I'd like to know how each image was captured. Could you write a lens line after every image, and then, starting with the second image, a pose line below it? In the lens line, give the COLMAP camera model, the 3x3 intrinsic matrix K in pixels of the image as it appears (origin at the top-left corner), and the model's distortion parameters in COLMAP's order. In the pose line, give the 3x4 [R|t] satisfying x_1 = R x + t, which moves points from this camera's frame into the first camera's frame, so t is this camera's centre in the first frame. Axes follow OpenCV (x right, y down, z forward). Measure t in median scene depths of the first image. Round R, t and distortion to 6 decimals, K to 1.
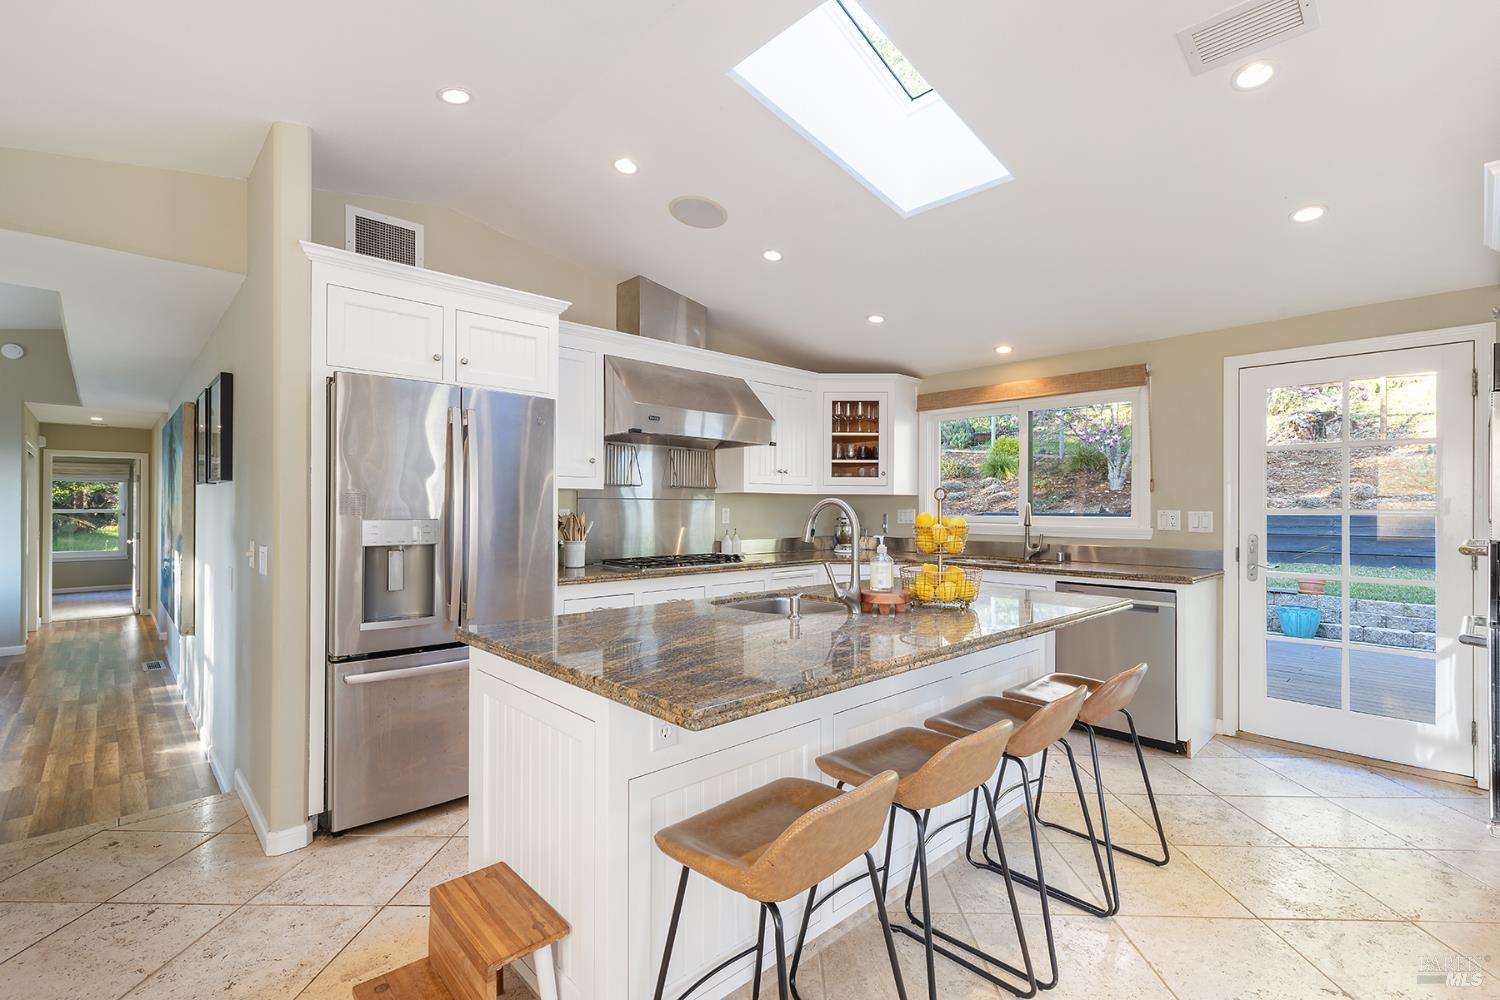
lens RADIAL K [[664.9, 0, 750.6], [0, 664.9, 507.3], [0, 0, 1]] dist [0.003606, 0.000460]
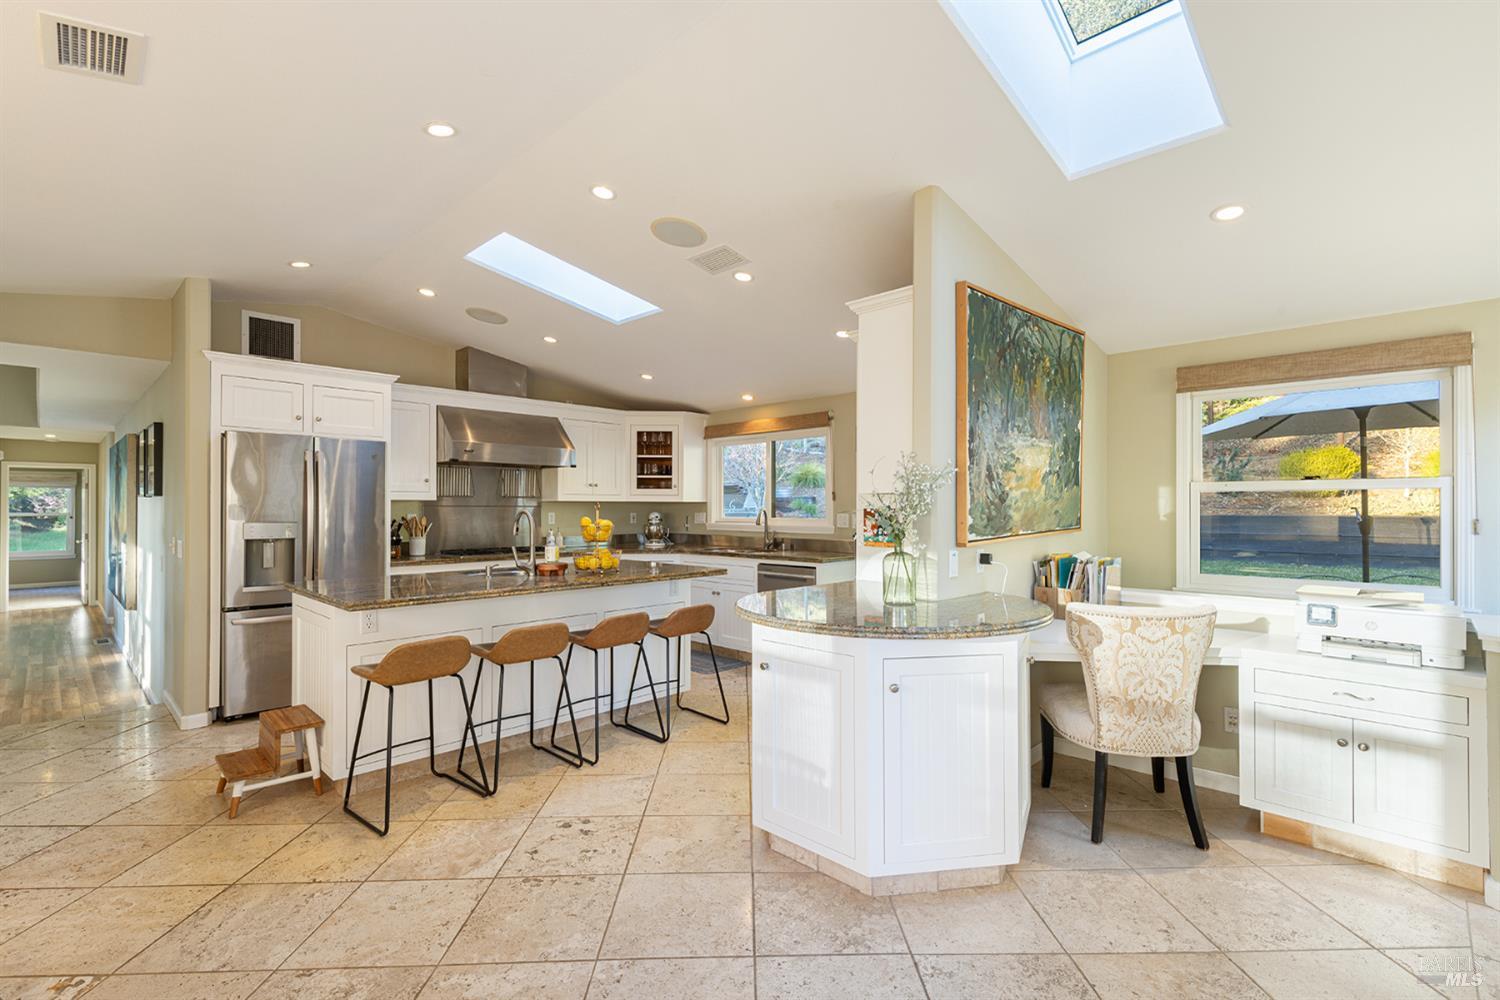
lens RADIAL K [[670.6, 0, 753.3], [0, 670.6, 506.0], [0, 0, 1]] dist [0.005780, 0.000386]
pose [[0.999090, -0.002306, 0.042593, 0.344738], [0.002356, 0.999997, -0.001128, -0.010425], [-0.042591, 0.001227, 0.999092, -0.403568]]
